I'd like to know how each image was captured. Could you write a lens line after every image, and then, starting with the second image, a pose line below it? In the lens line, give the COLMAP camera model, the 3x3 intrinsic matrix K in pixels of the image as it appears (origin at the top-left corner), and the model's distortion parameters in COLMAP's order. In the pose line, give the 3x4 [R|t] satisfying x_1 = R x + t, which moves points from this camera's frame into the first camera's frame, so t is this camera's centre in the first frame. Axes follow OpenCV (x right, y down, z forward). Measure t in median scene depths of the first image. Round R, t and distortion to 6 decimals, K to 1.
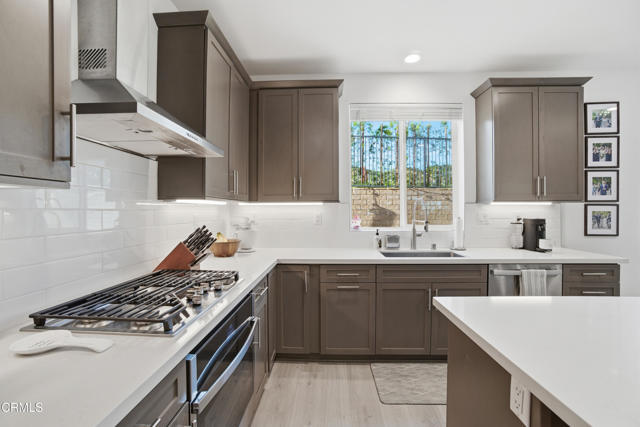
lens RADIAL K [[285.5, 0, 315.2], [0, 285.5, 212.2], [0, 0, 1]] dist [-0.073726, 0.032691]
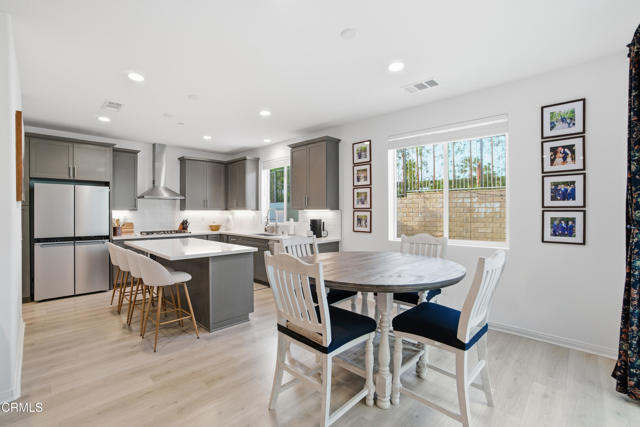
lens RADIAL K [[285.5, 0, 315.2], [0, 285.5, 212.2], [0, 0, 1]] dist [-0.073726, 0.032691]
pose [[0.746111, 0.002365, -0.665817, 1.998773], [-0.003583, 0.999993, -0.000463, -0.019506], [0.665811, 0.002731, 0.746115, -0.332838]]
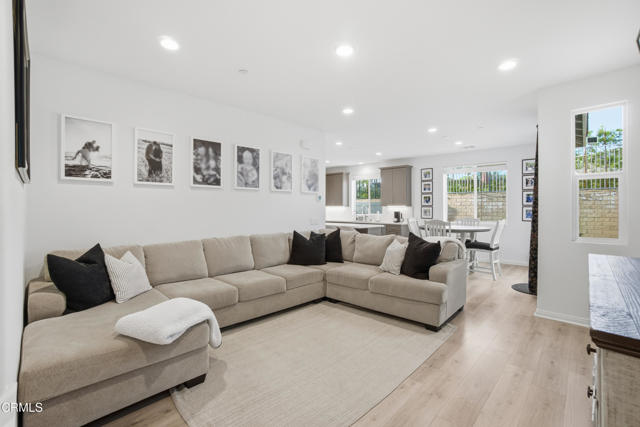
lens RADIAL K [[285.5, 0, 315.2], [0, 285.5, 212.2], [0, 0, 1]] dist [-0.073726, 0.032691]
pose [[0.743659, 0.010380, -0.668479, 2.208515], [-0.006532, 0.999945, 0.008260, 0.010000], [0.668528, -0.001777, 0.743685, -1.888826]]
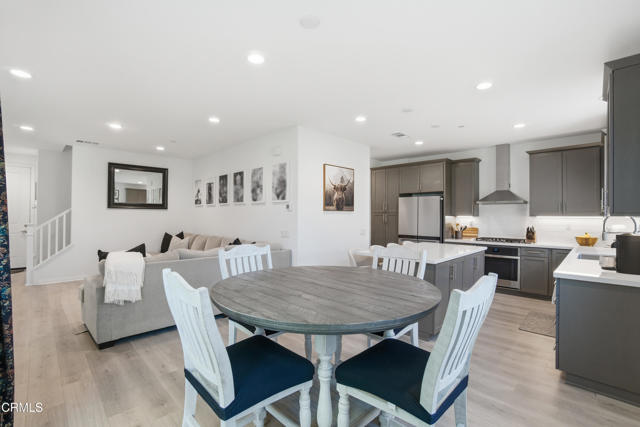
lens RADIAL K [[285.5, 0, 315.2], [0, 285.5, 212.2], [0, 0, 1]] dist [-0.073726, 0.032691]
pose [[-0.670154, -0.008667, -0.742171, 2.038919], [-0.009488, 0.999950, -0.003110, -0.038330], [0.742161, 0.004958, -0.670203, 0.811859]]
